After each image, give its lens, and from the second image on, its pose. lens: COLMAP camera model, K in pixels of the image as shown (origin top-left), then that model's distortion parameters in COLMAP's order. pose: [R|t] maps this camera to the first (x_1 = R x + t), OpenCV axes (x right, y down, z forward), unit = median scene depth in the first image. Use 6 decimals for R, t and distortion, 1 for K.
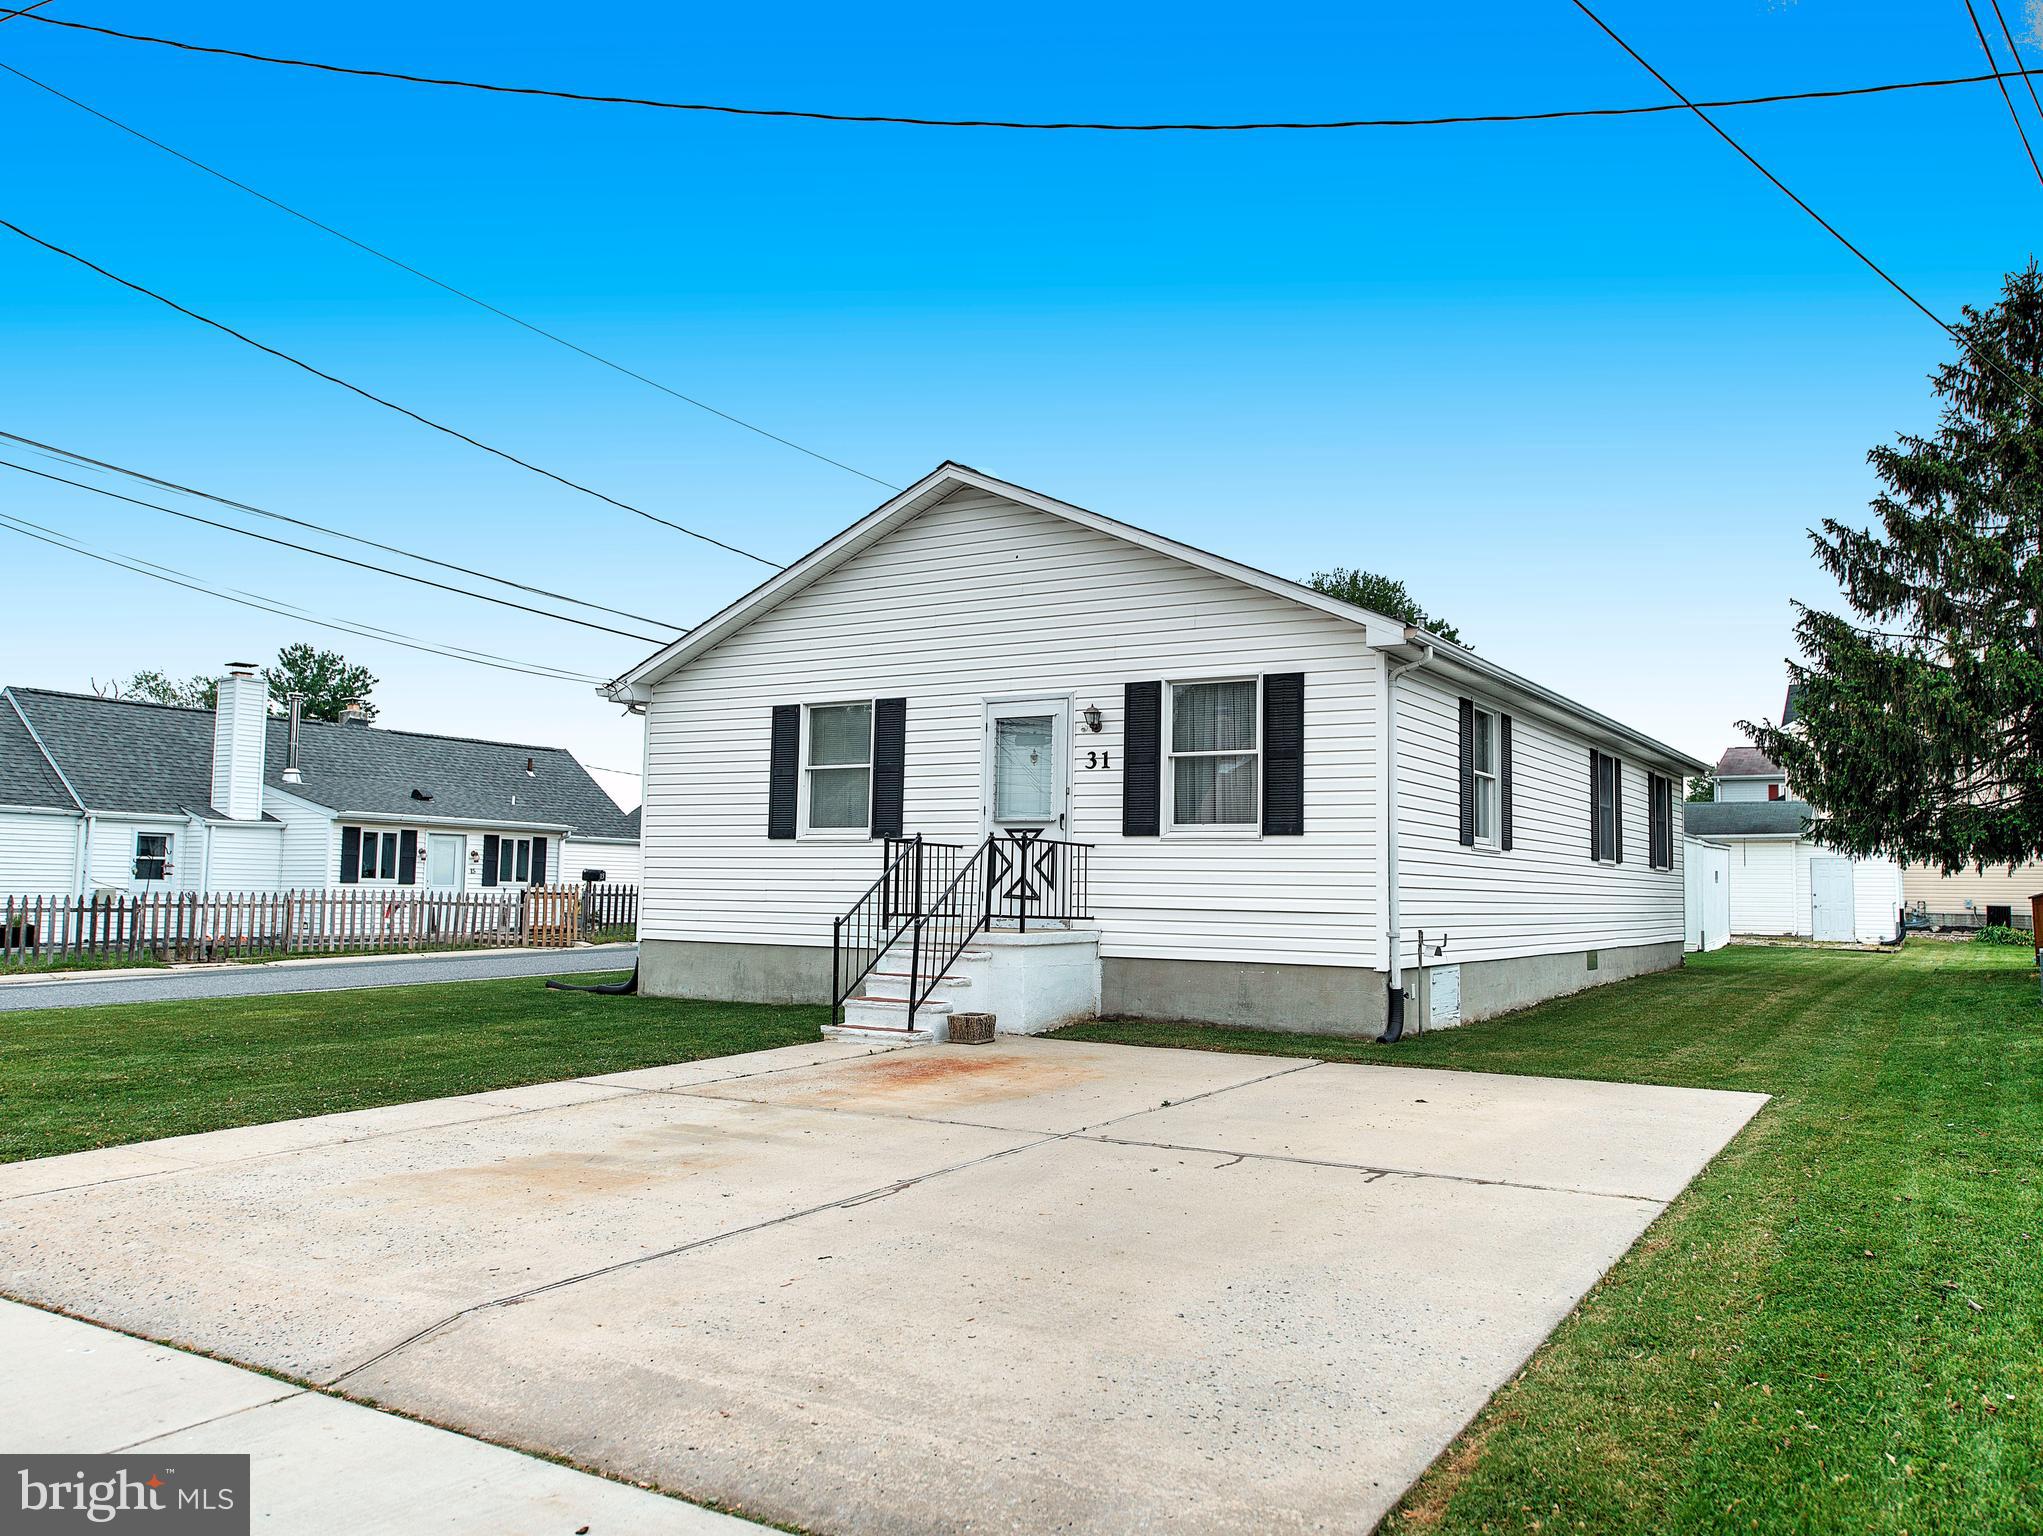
lens RADIAL K [[1579.2, 0, 1028.2], [0, 1579.2, 773.6], [0, 0, 1]] dist [-0.000469, -0.000895]
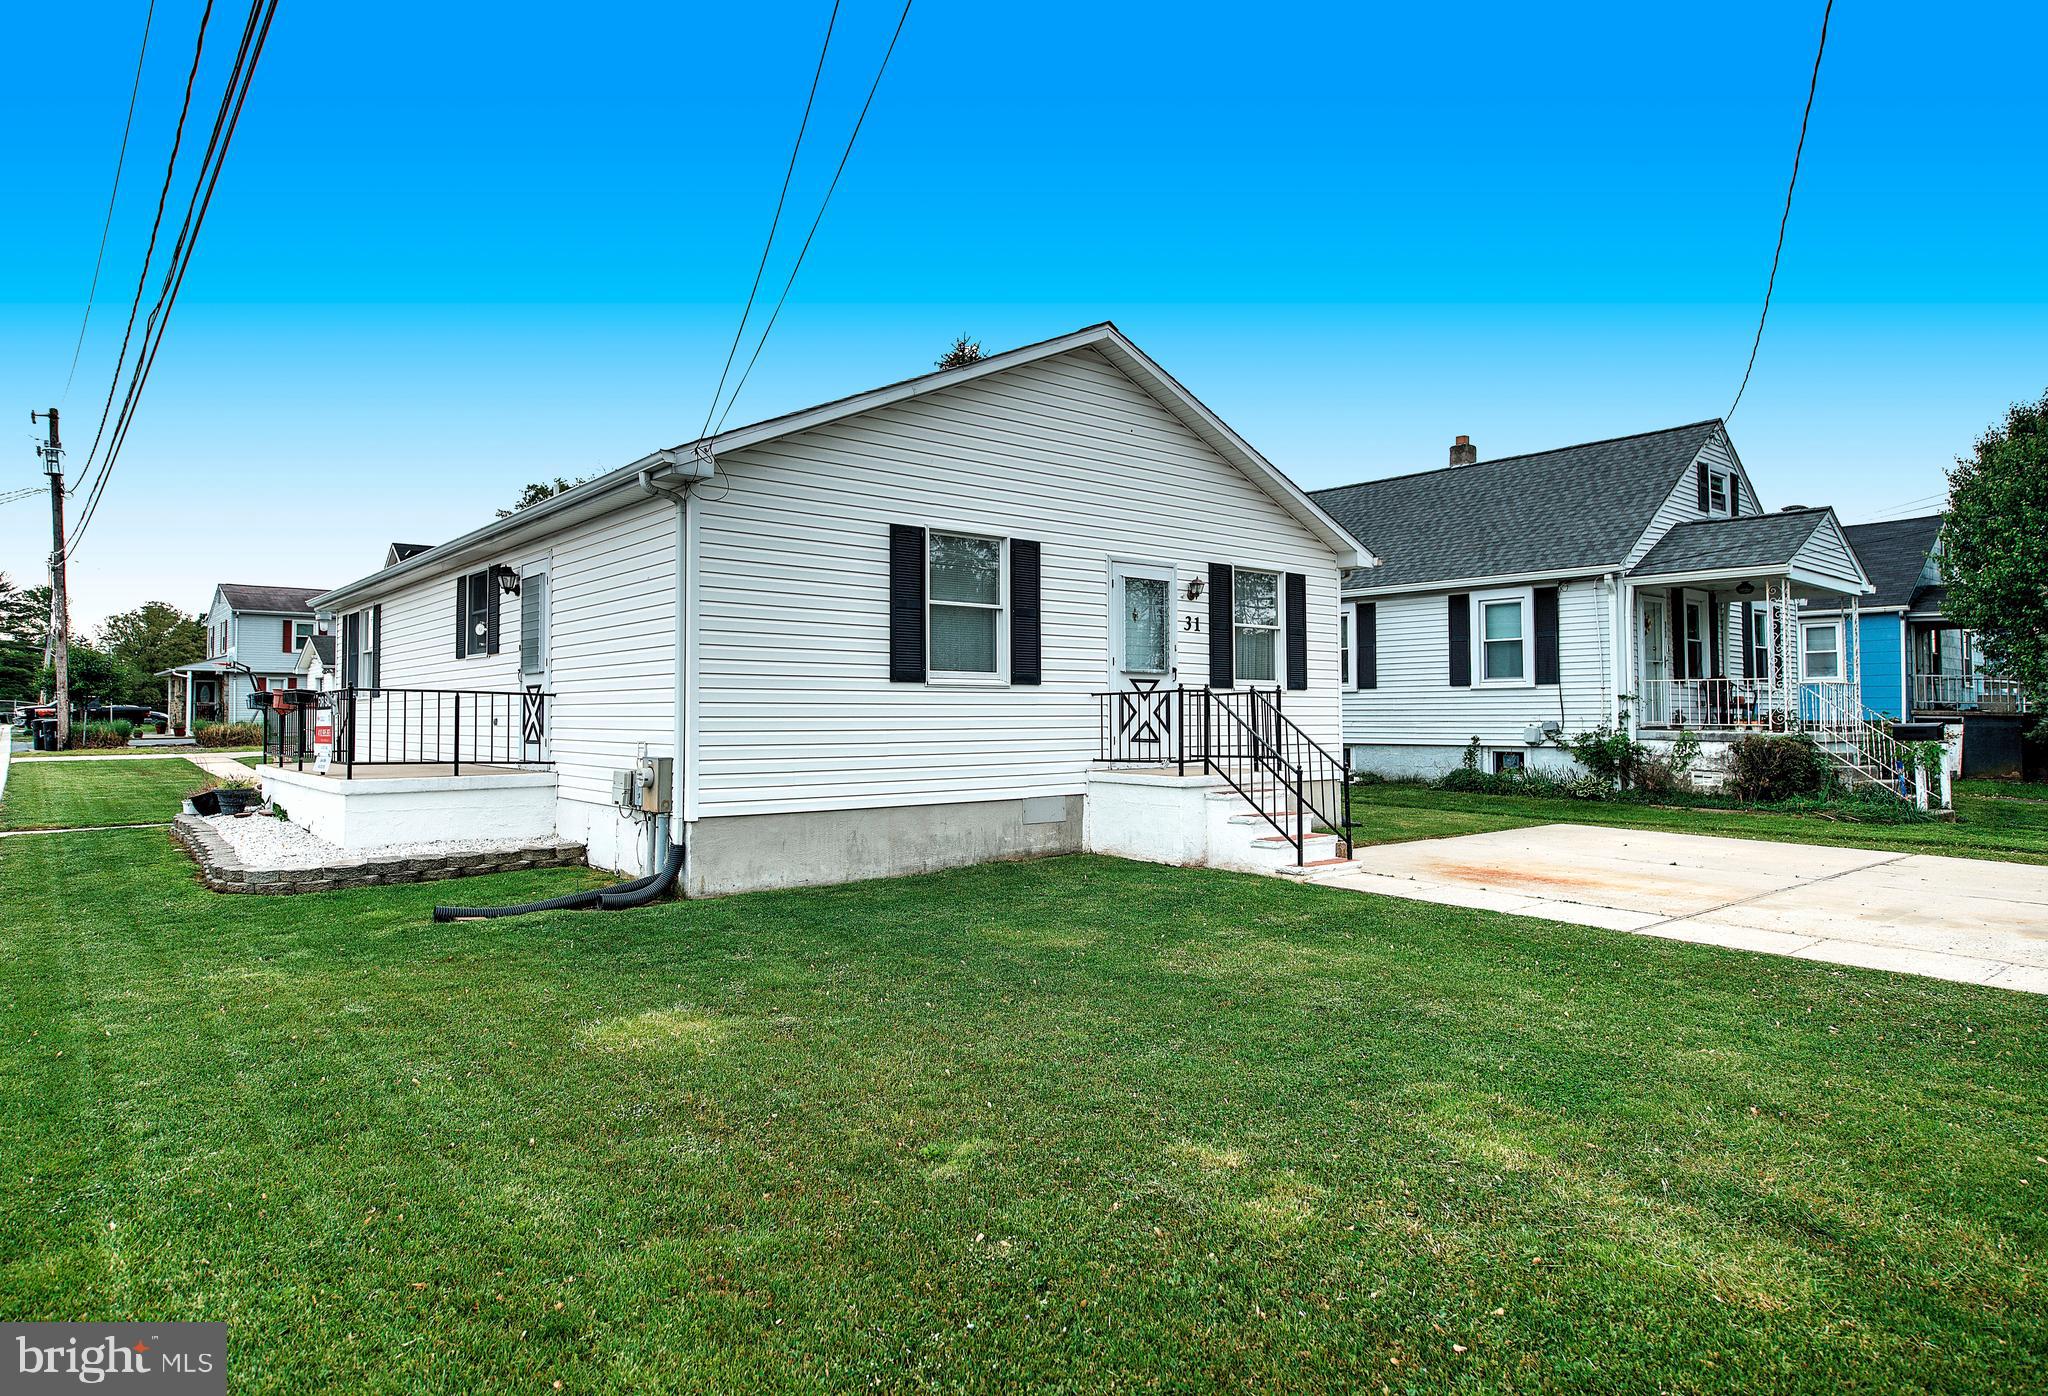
lens RADIAL K [[1179.4, 0, 997.3], [0, 1179.4, 690.5], [0, 0, 1]] dist [-0.001527, 0.000169]
pose [[0.317100, 0.006326, 0.948371, -0.835942], [-0.062783, 0.997924, 0.014336, 0.037690], [-0.946312, -0.064088, 0.316839, 0.841276]]
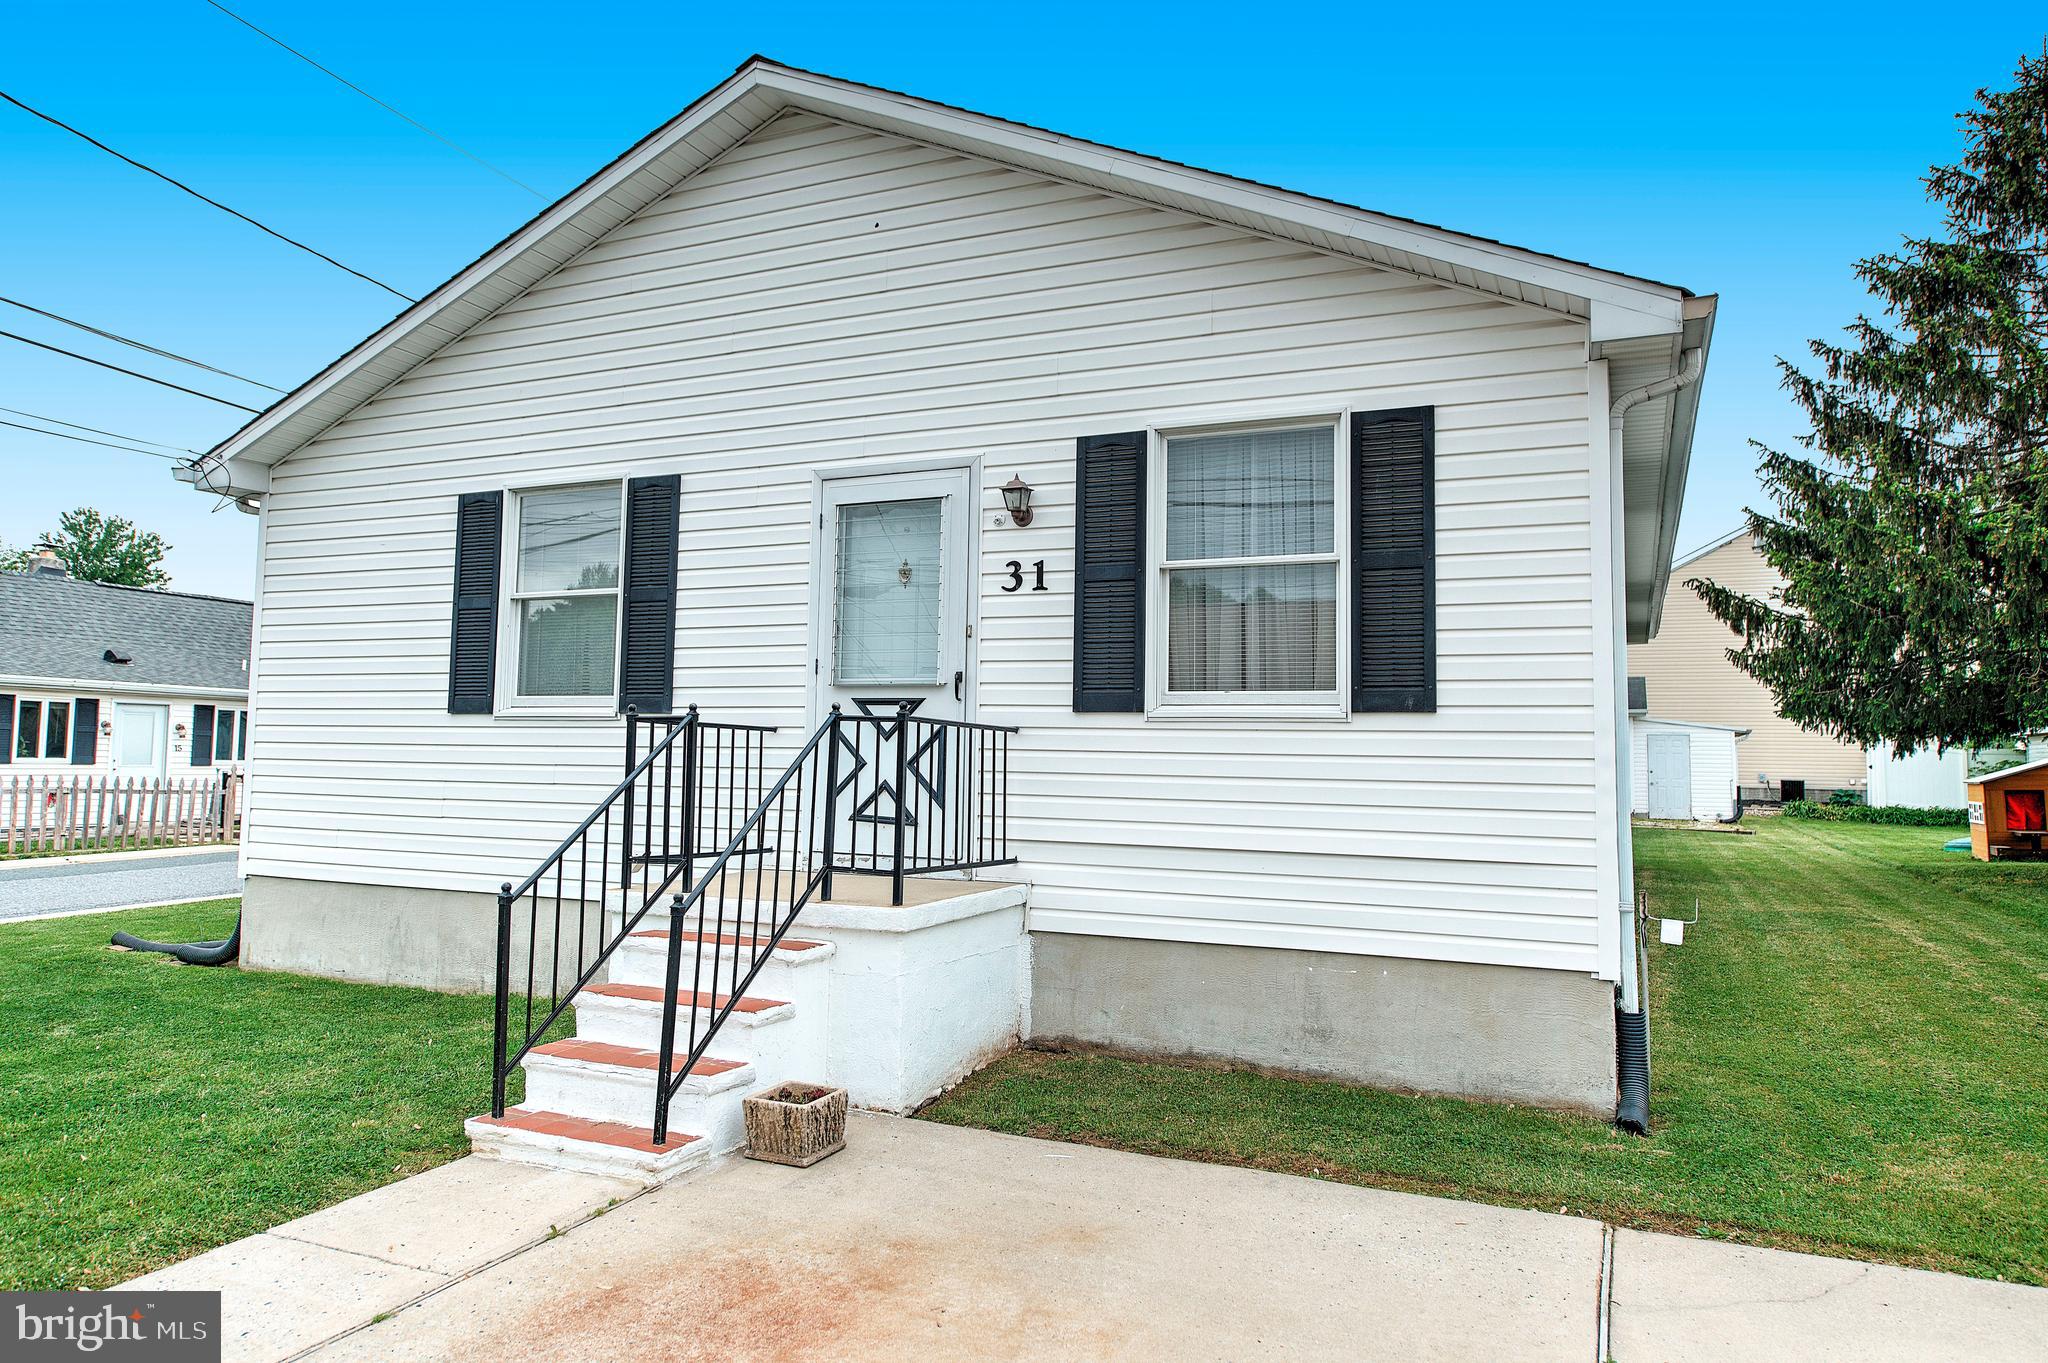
lens RADIAL K [[1322.7, 0, 1019.4], [0, 1322.7, 671.8], [0, 0, 1]] dist [-0.002057, 0.003418]
pose [[0.989723, 0.008066, 0.142771, -0.023920], [-0.009794, 0.999887, 0.011409, 0.019708], [-0.142663, -0.012690, 0.989690, 0.529855]]
